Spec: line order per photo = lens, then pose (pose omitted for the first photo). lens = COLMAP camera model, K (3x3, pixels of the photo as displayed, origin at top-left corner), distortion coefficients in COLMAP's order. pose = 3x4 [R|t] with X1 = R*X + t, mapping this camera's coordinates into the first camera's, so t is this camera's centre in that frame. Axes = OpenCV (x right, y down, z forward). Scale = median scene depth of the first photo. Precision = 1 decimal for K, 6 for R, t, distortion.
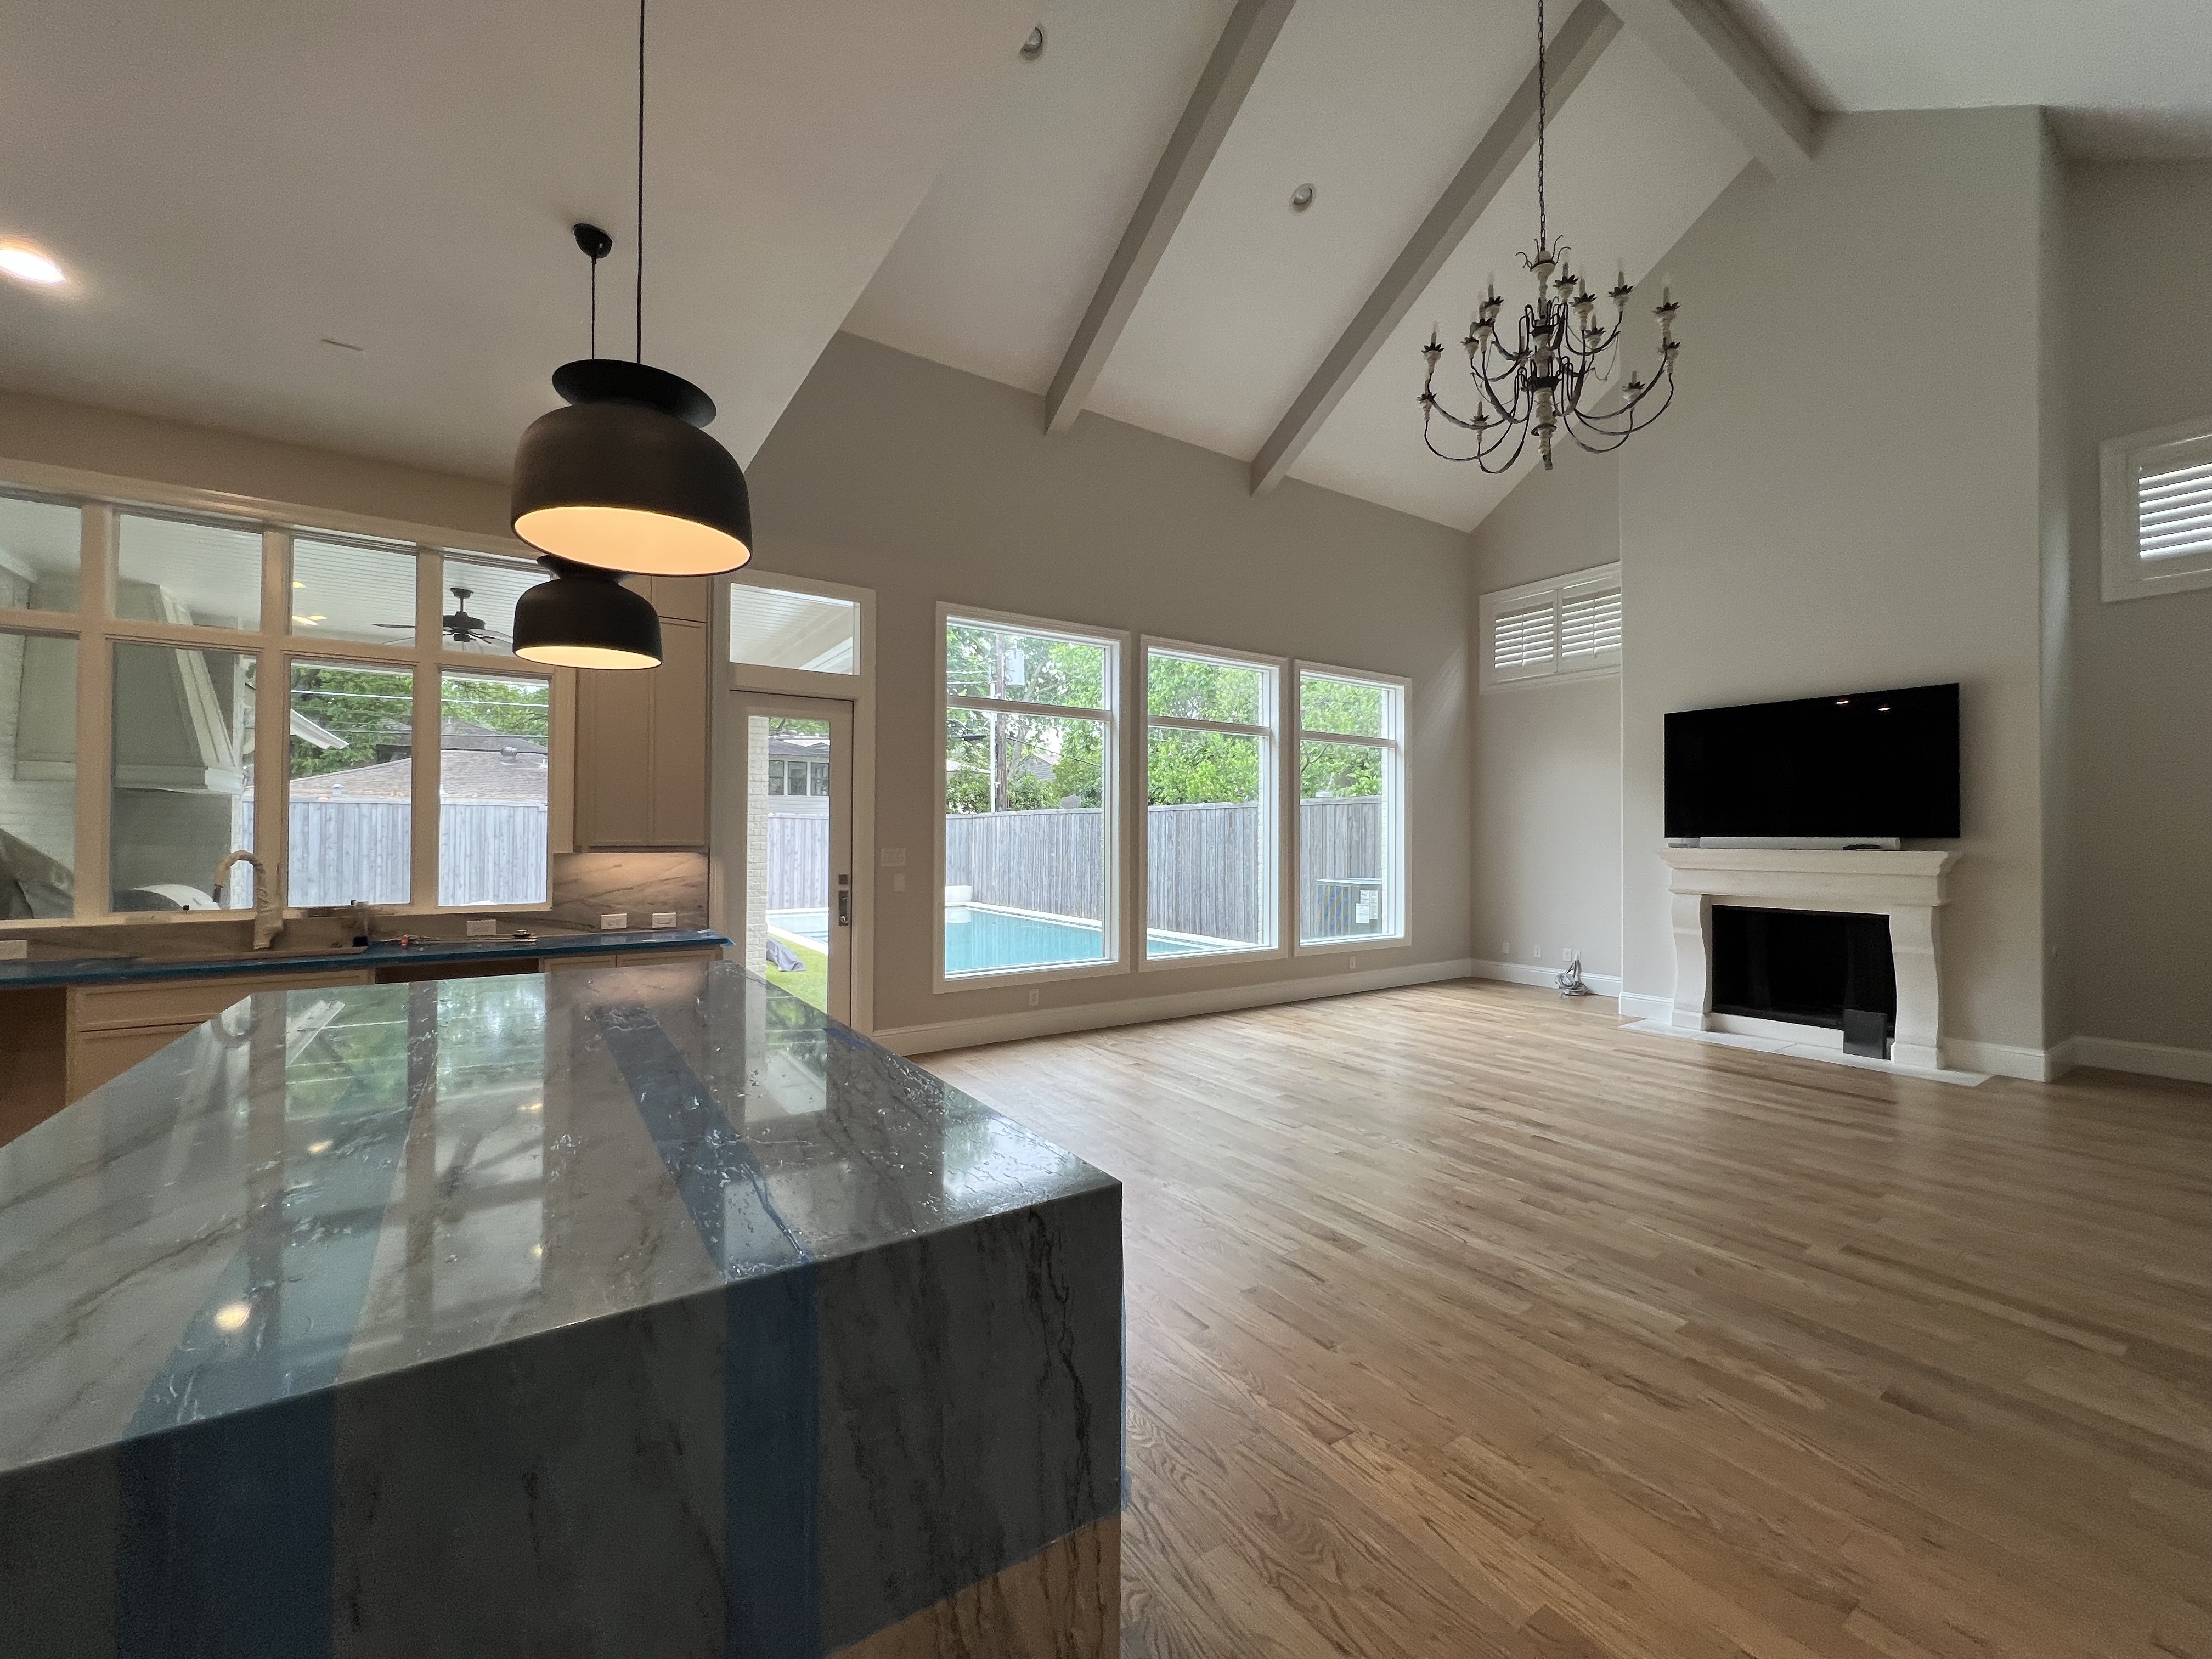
lens RADIAL K [[882.8, 0, 1106.0], [0, 882.8, 829.5], [0, 0, 1]] dist [0.000269, 0.000000]
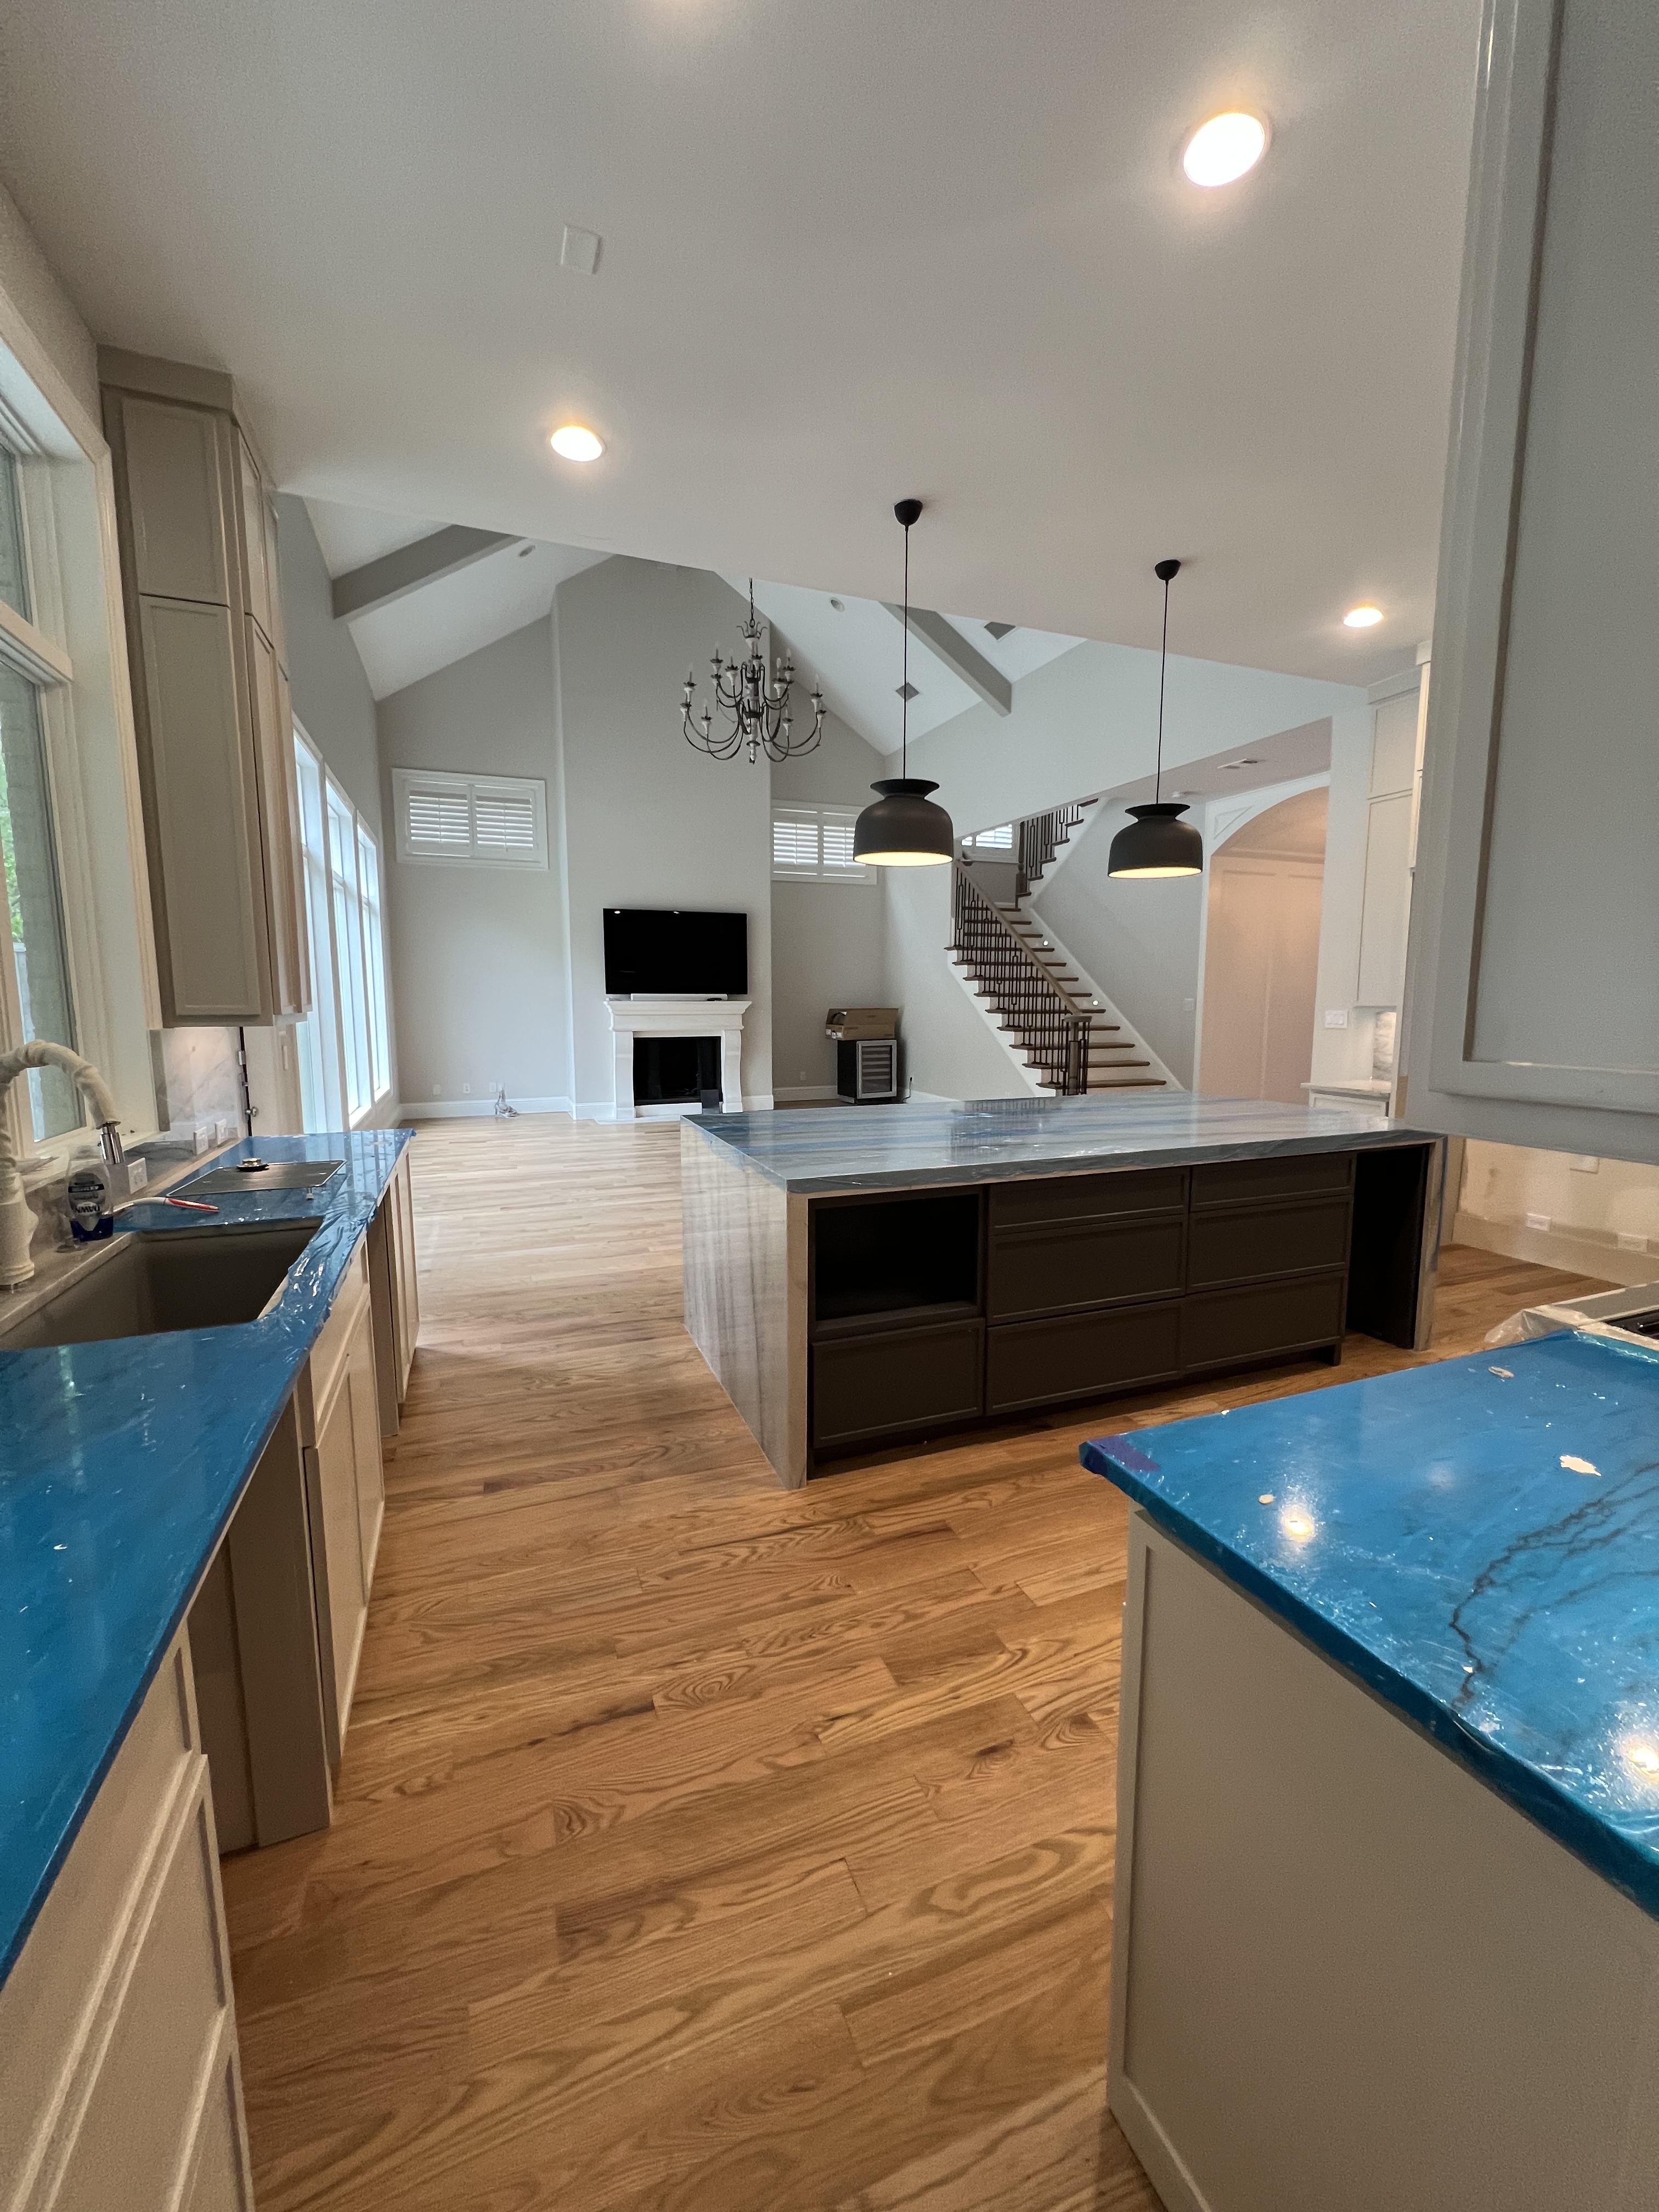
lens RADIAL K [[882.8, 0, 829.5], [0, 882.8, 1106.0], [0, 0, 1]] dist [0.000269, 0.000000]
pose [[0.215542, -0.124137, 0.968572, -0.760401], [-0.008599, 0.991607, 0.129003, 0.000380], [-0.976457, -0.036134, 0.212665, 0.326218]]
